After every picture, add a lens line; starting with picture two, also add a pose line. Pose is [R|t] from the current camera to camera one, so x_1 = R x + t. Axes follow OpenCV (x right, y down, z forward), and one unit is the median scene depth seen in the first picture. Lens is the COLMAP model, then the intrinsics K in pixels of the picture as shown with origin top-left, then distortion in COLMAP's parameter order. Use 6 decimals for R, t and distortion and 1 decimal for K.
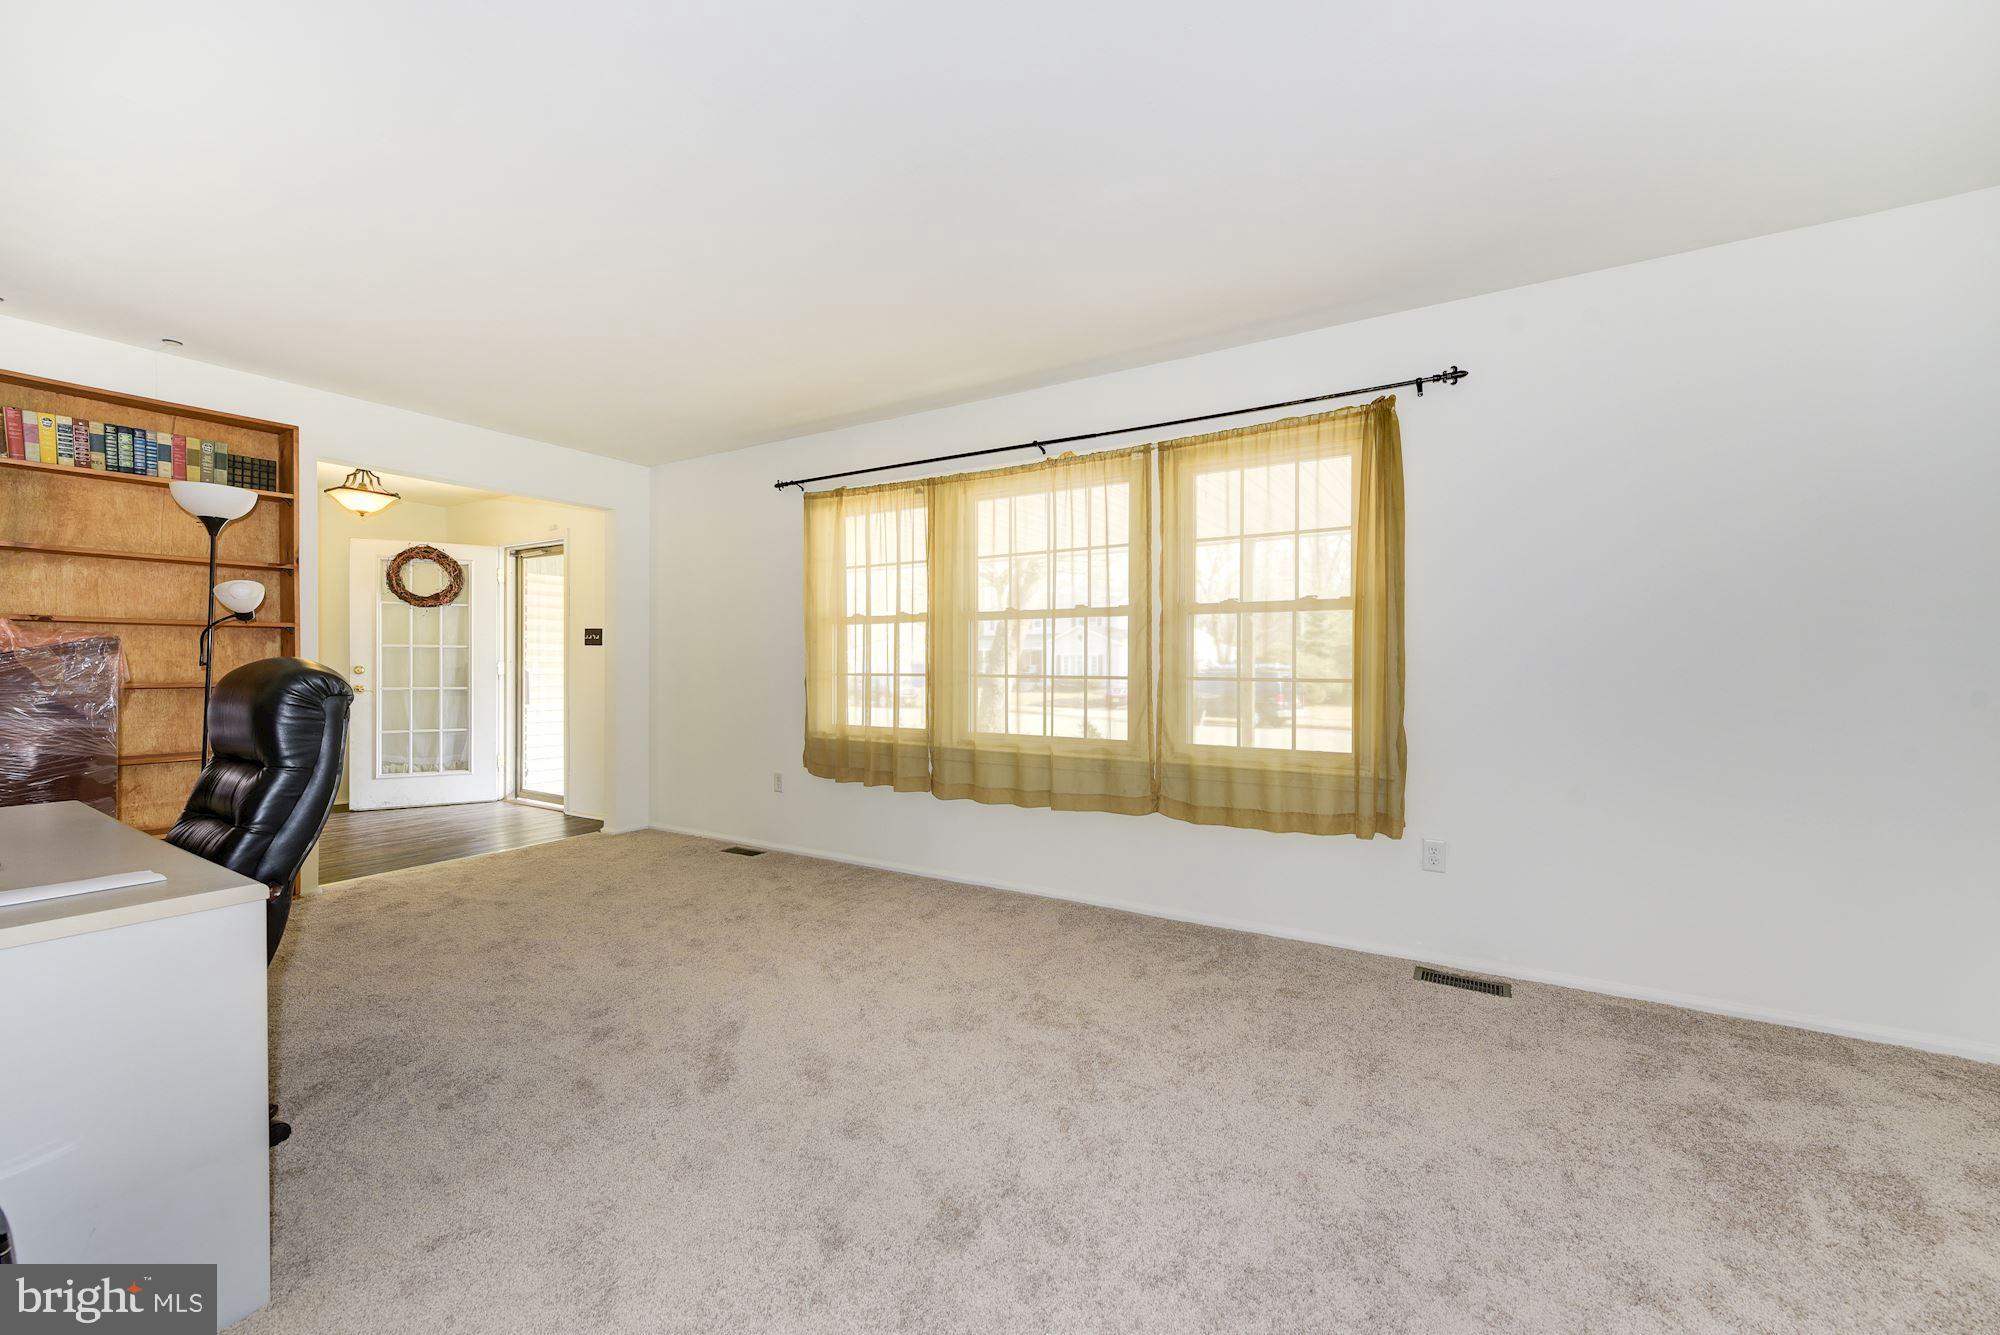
lens RADIAL K [[797.1, 0, 984.7], [0, 797.1, 669.1], [0, 0, 1]] dist [0.003420, -0.000948]
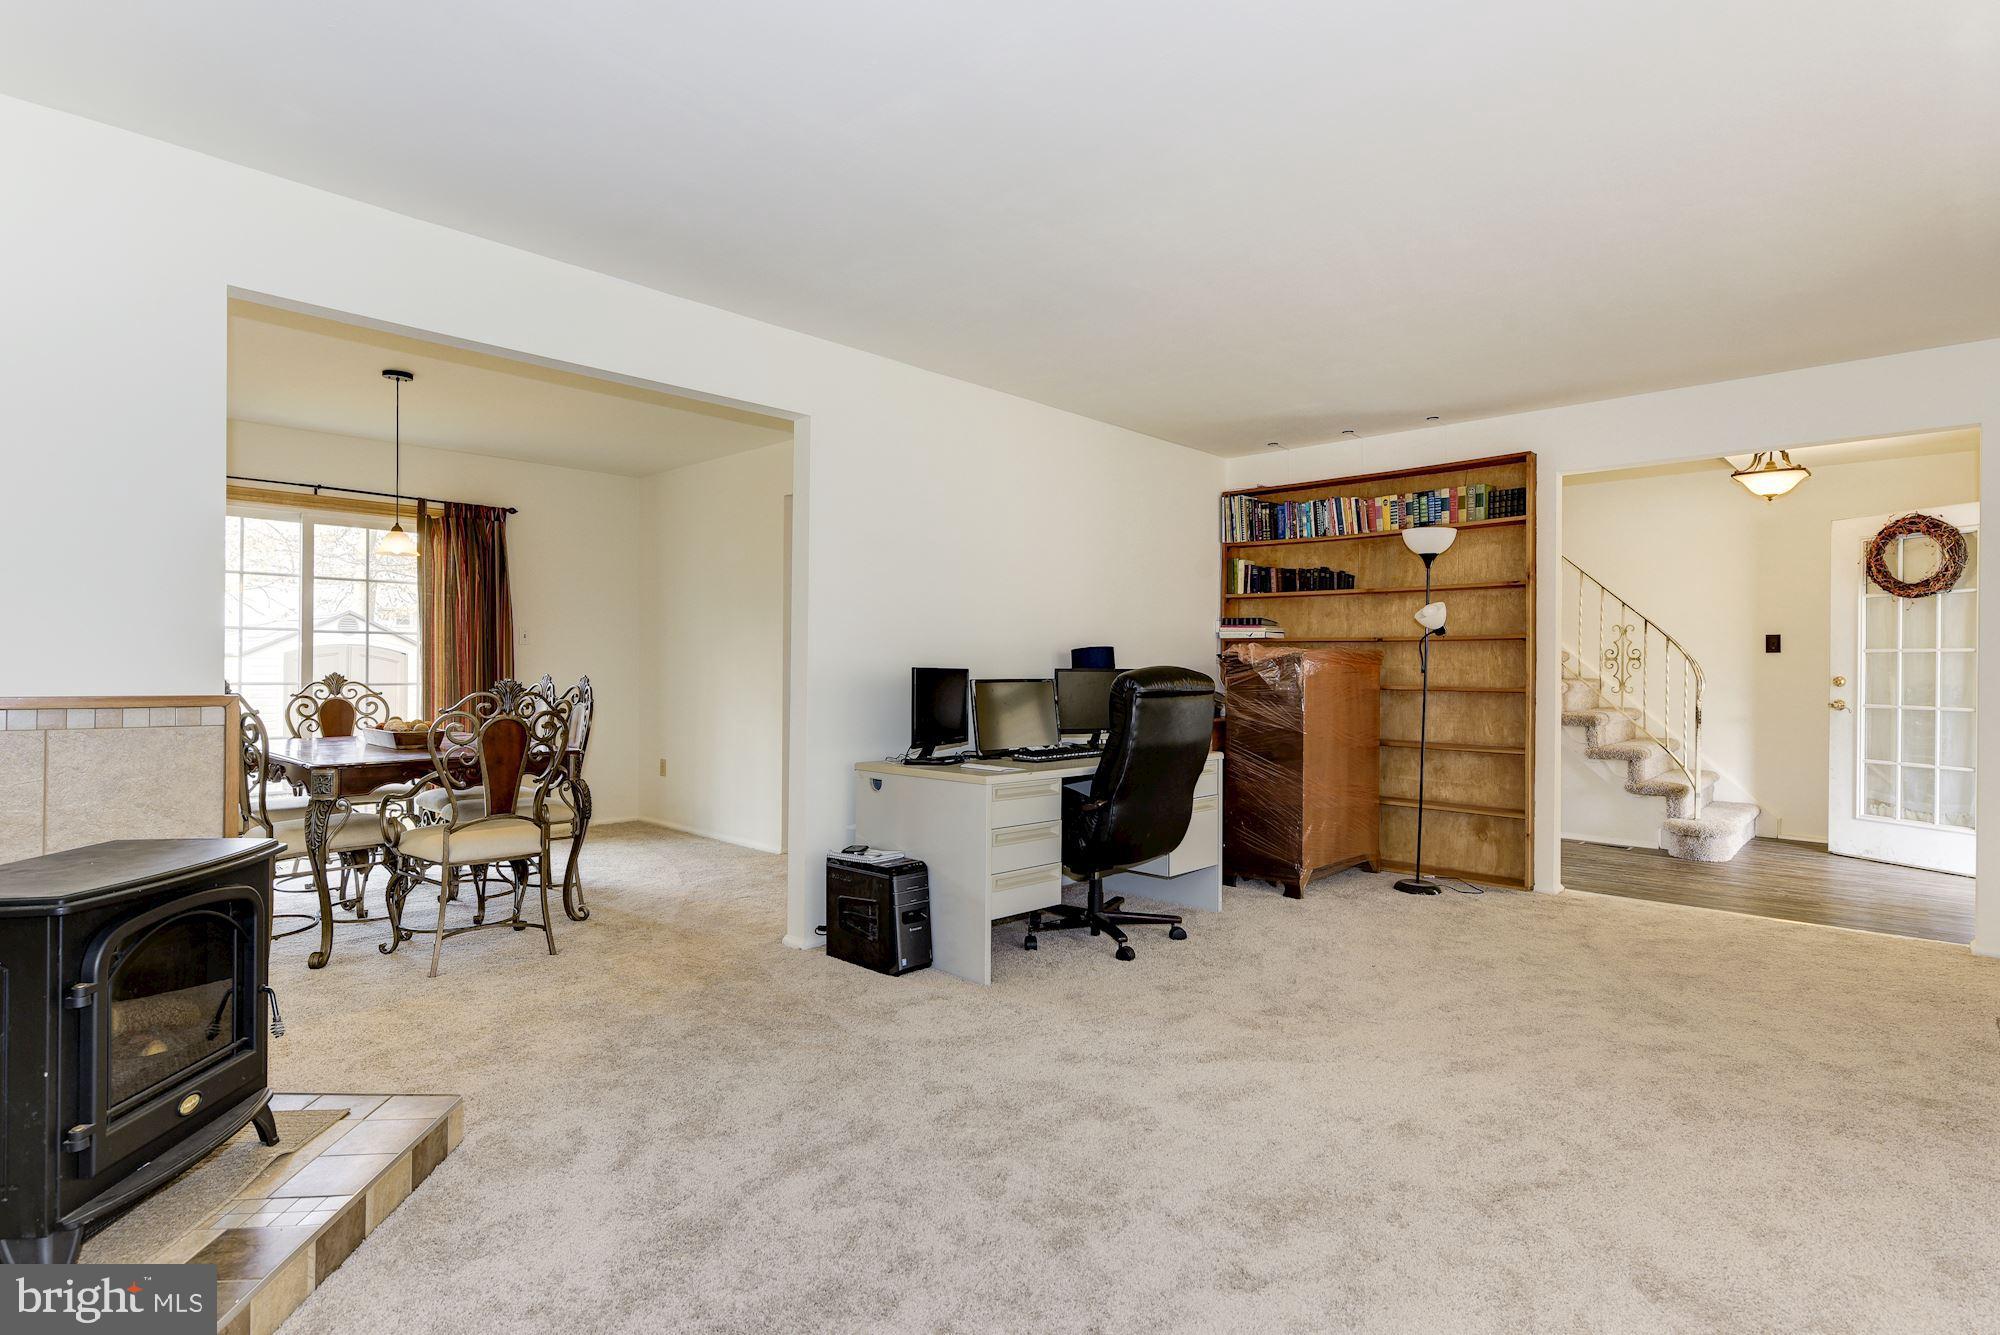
lens RADIAL K [[933.3, 0, 981.0], [0, 933.3, 664.2], [0, 0, 1]] dist [0.004102, -0.002699]
pose [[-0.193698, -0.004460, -0.981051, 0.361549], [-0.013369, 0.999909, -0.001906, -0.002964], [0.980970, 0.012747, -0.193740, 0.364410]]
